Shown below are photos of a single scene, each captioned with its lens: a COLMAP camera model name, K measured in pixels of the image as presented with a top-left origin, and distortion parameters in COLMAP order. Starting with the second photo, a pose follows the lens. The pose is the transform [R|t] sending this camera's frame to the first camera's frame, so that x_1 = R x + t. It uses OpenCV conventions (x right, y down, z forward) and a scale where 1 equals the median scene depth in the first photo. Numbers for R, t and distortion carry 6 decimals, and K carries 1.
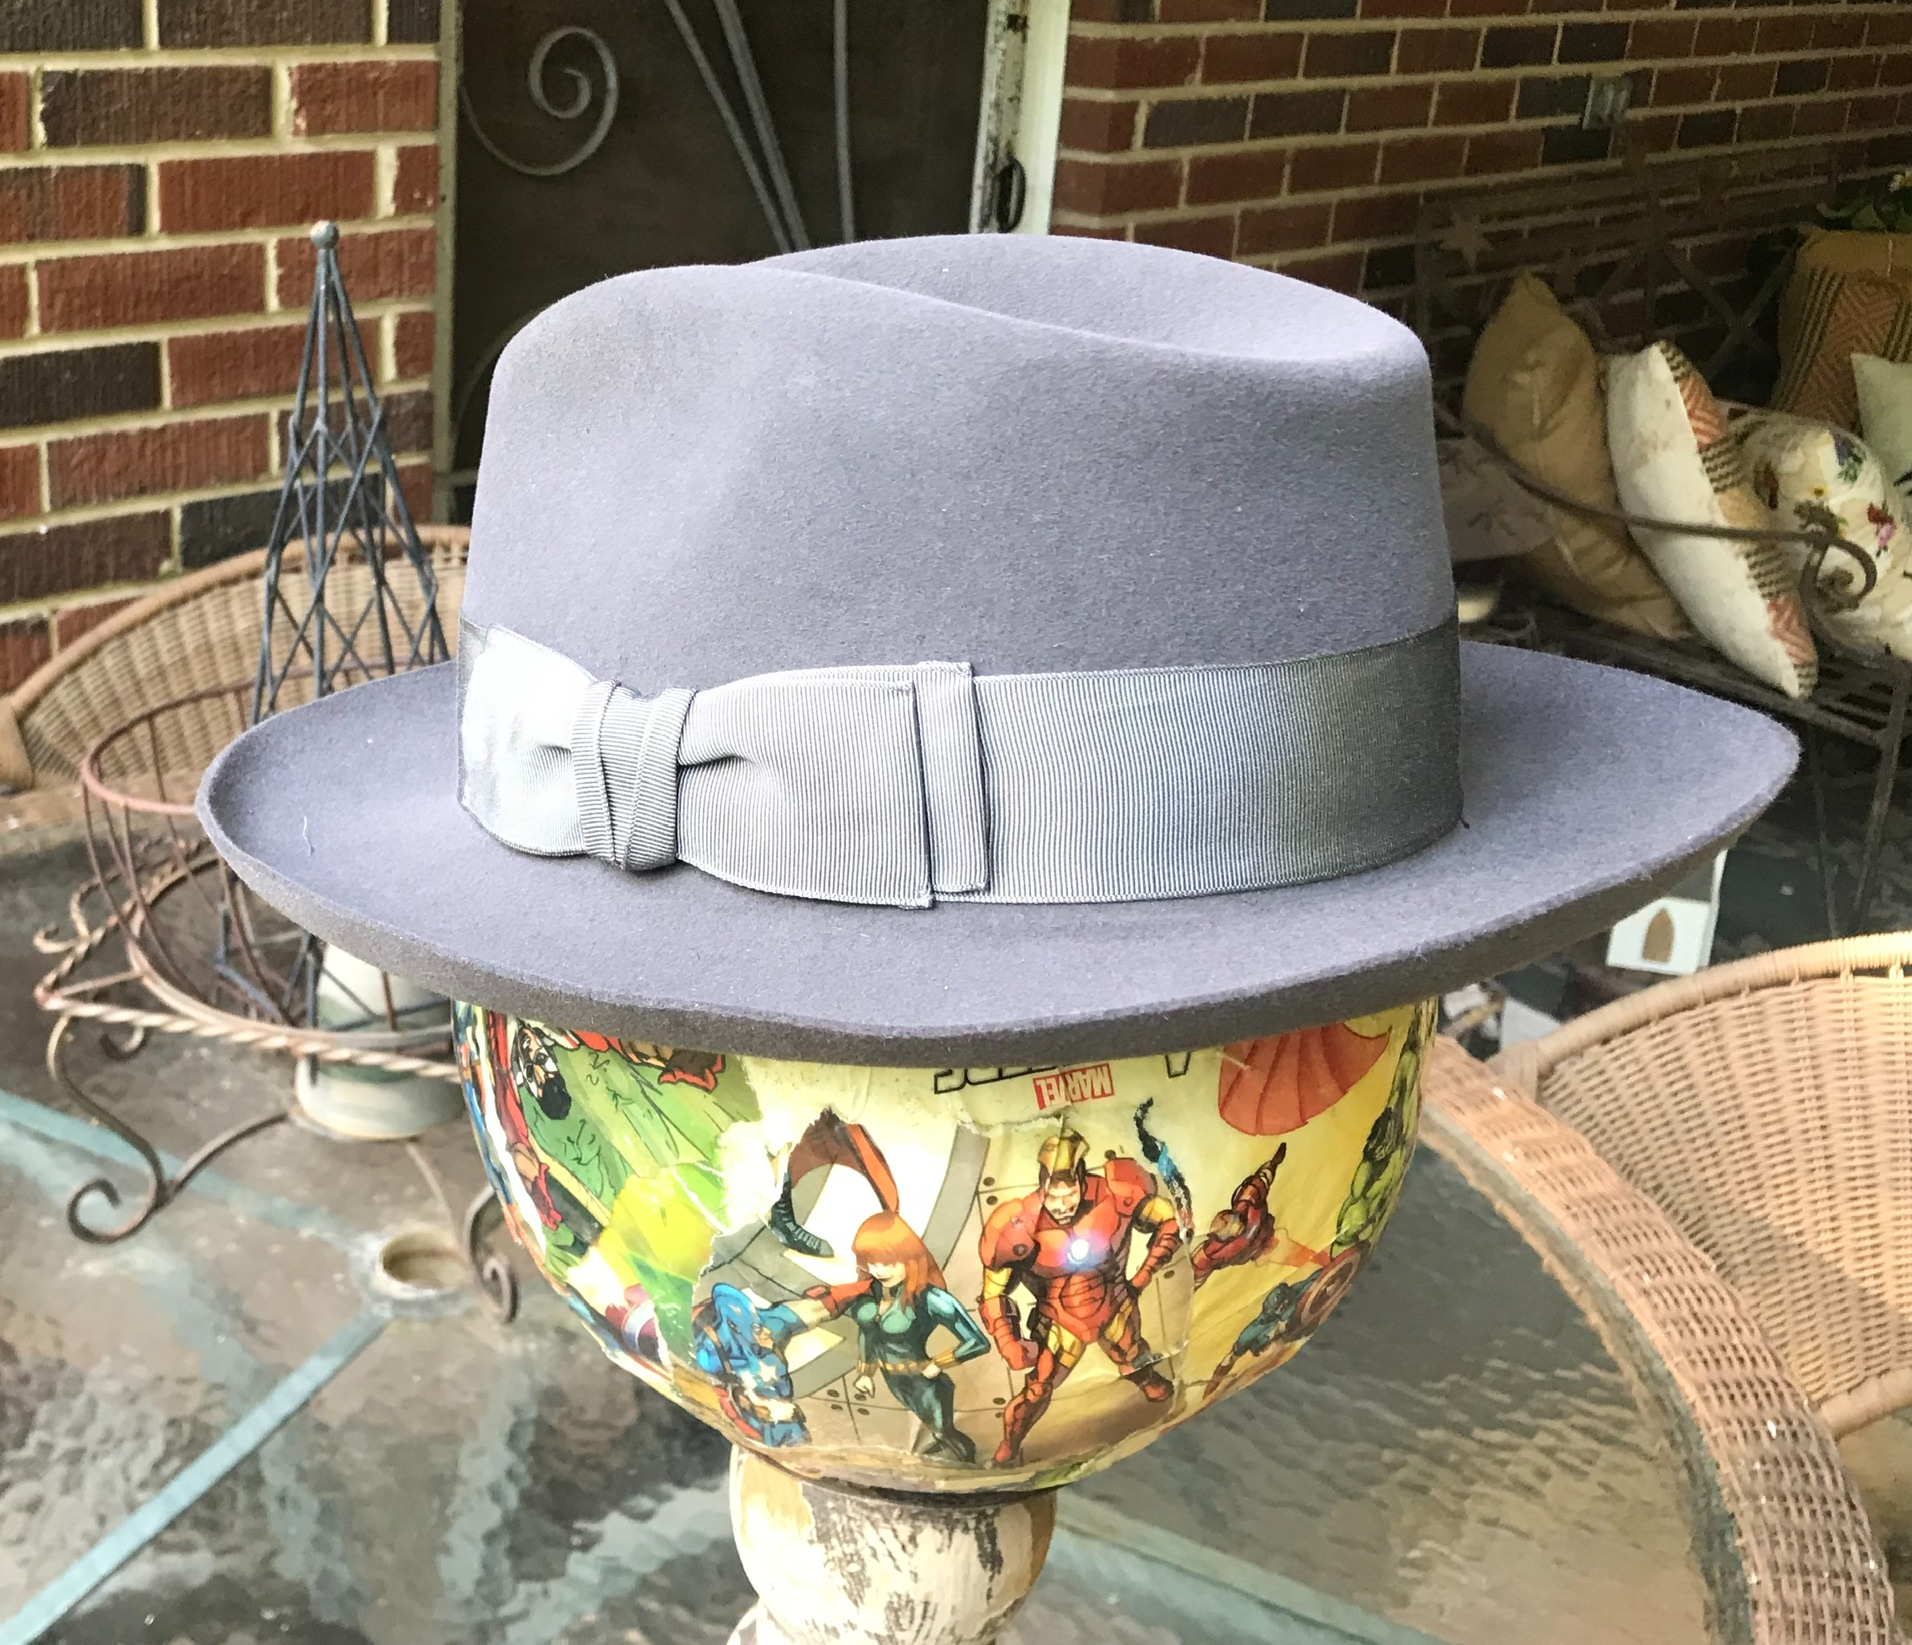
lens RADIAL K [[2212.6, 0, 794.9], [0, 2212.6, 878.8], [0, 0, 1]] dist [-0.000112, 0.034224]
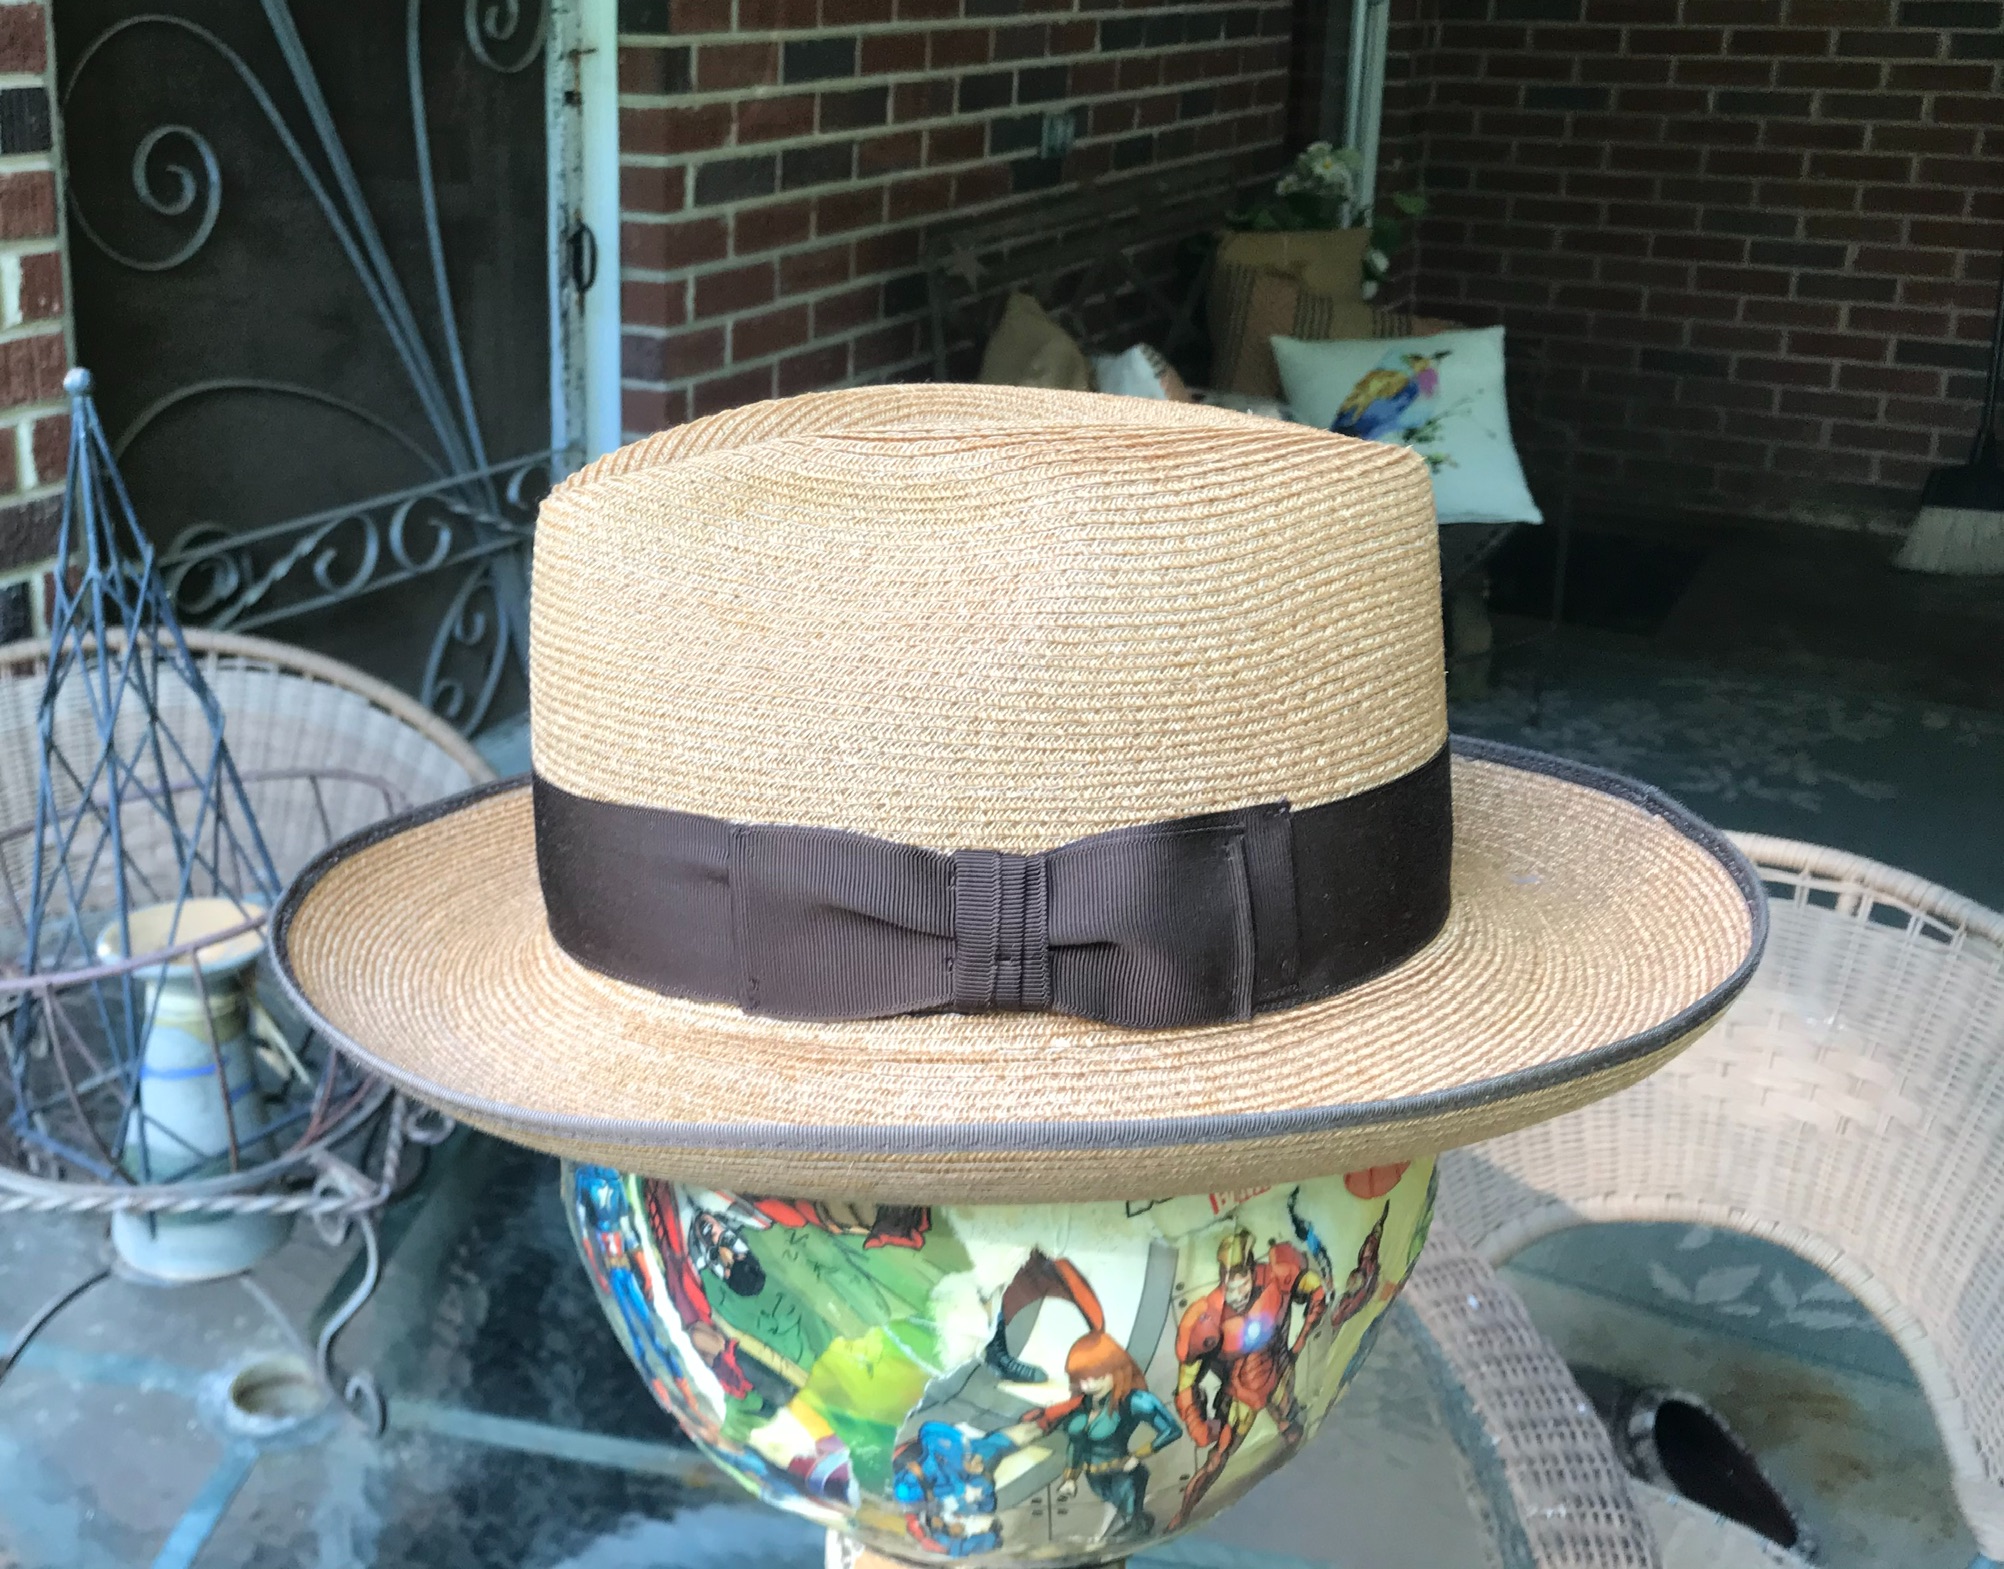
lens RADIAL K [[2078.7, 0, 884.2], [0, 2078.7, 785.8], [0, 0, 1]] dist [0.105622, -0.269793]
pose [[0.956546, -0.126359, 0.262780, -0.287780], [0.134496, 0.990827, -0.013135, -0.114581], [-0.258710, 0.047907, 0.964766, 0.012199]]
